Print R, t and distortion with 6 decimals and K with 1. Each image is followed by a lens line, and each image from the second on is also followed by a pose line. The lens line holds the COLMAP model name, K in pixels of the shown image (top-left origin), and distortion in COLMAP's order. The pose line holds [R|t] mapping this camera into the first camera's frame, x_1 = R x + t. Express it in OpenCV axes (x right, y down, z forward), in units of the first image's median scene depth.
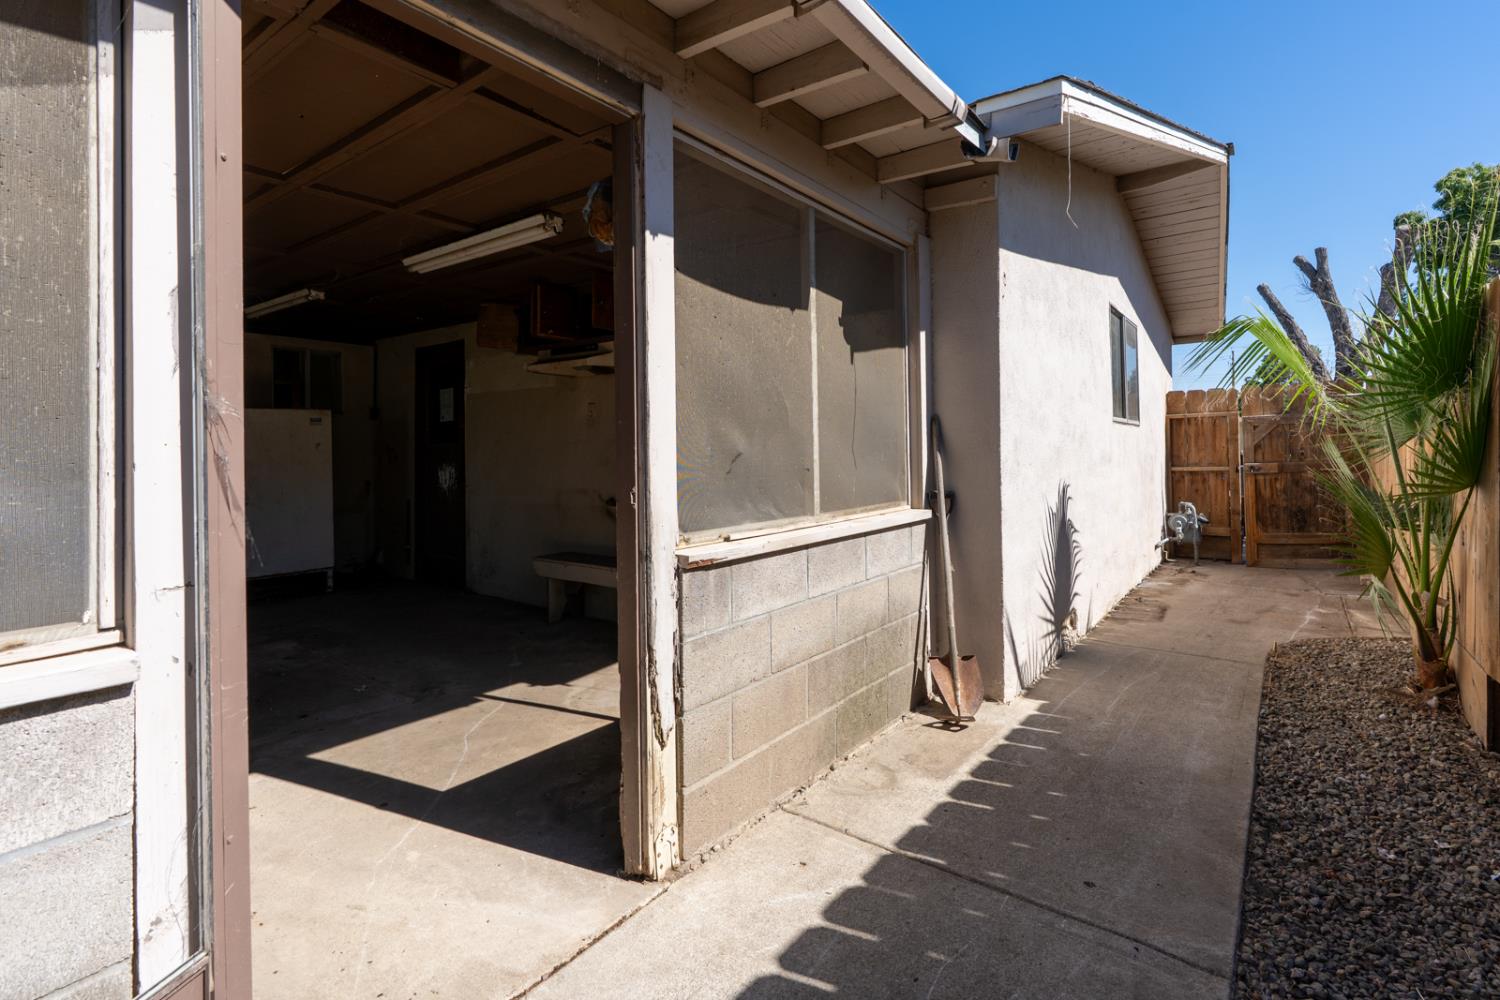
lens RADIAL K [[705.7, 0, 749.2], [0, 705.7, 469.3], [0, 0, 1]] dist [-0.008026, 0.002810]
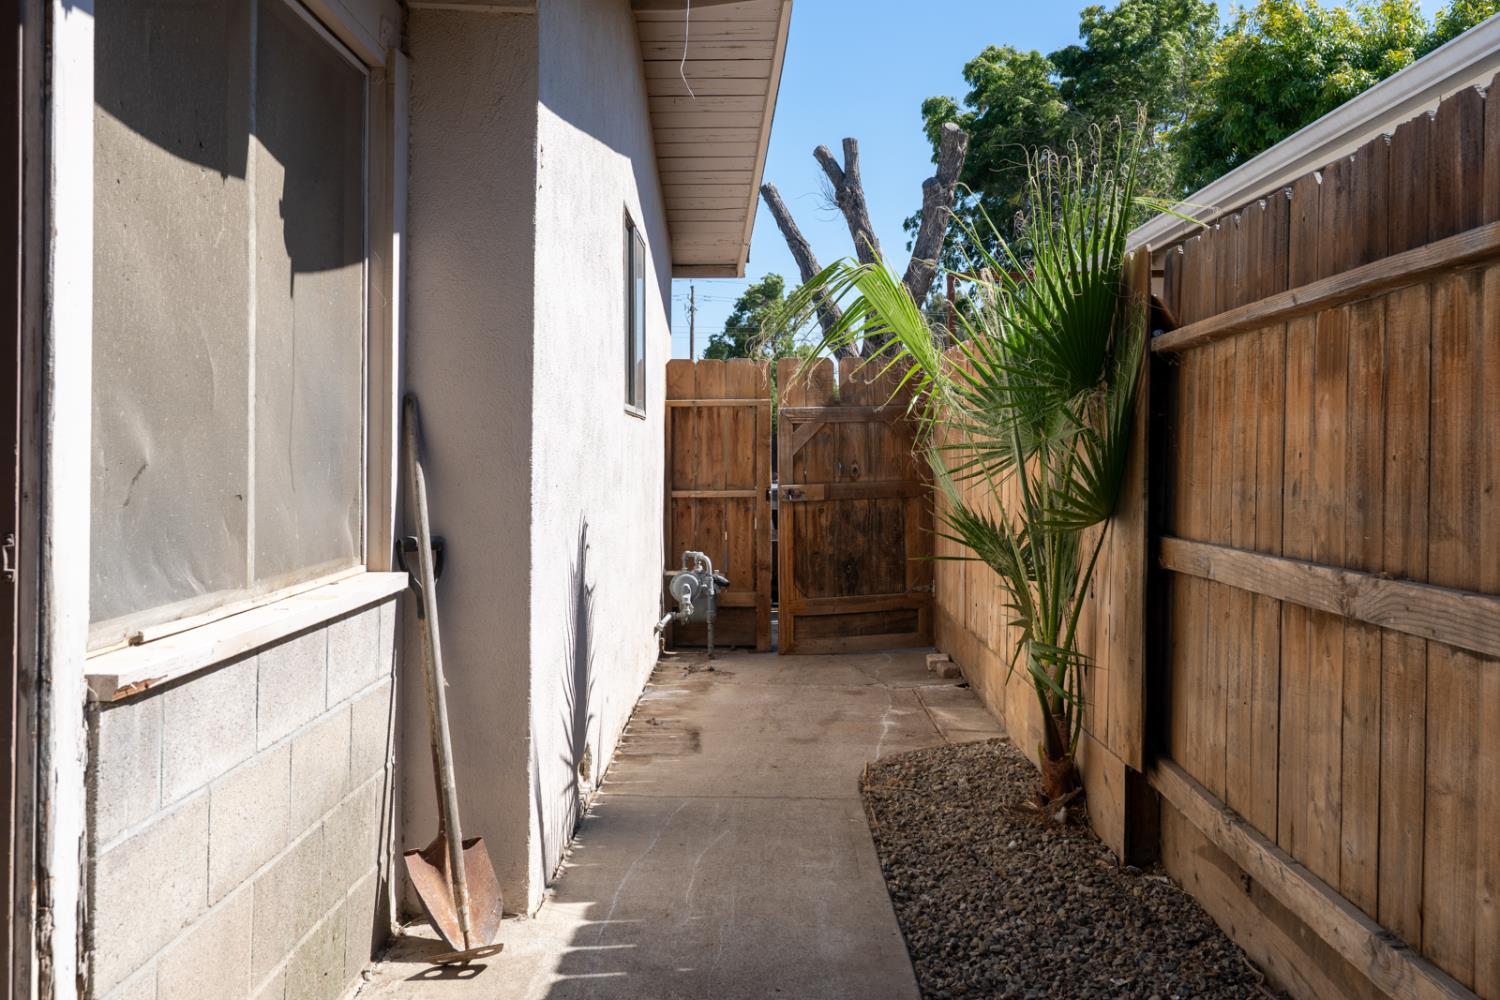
lens RADIAL K [[1499.0, 0, 749.7], [0, 1499.0, 492.6], [0, 0, 1]] dist [0.020465, 0.000000]
pose [[0.802750, 0.000514, 0.596316, -0.213965], [0.000148, 0.999999, -0.001062, -0.001147], [-0.596316, 0.000941, 0.802749, -0.057237]]
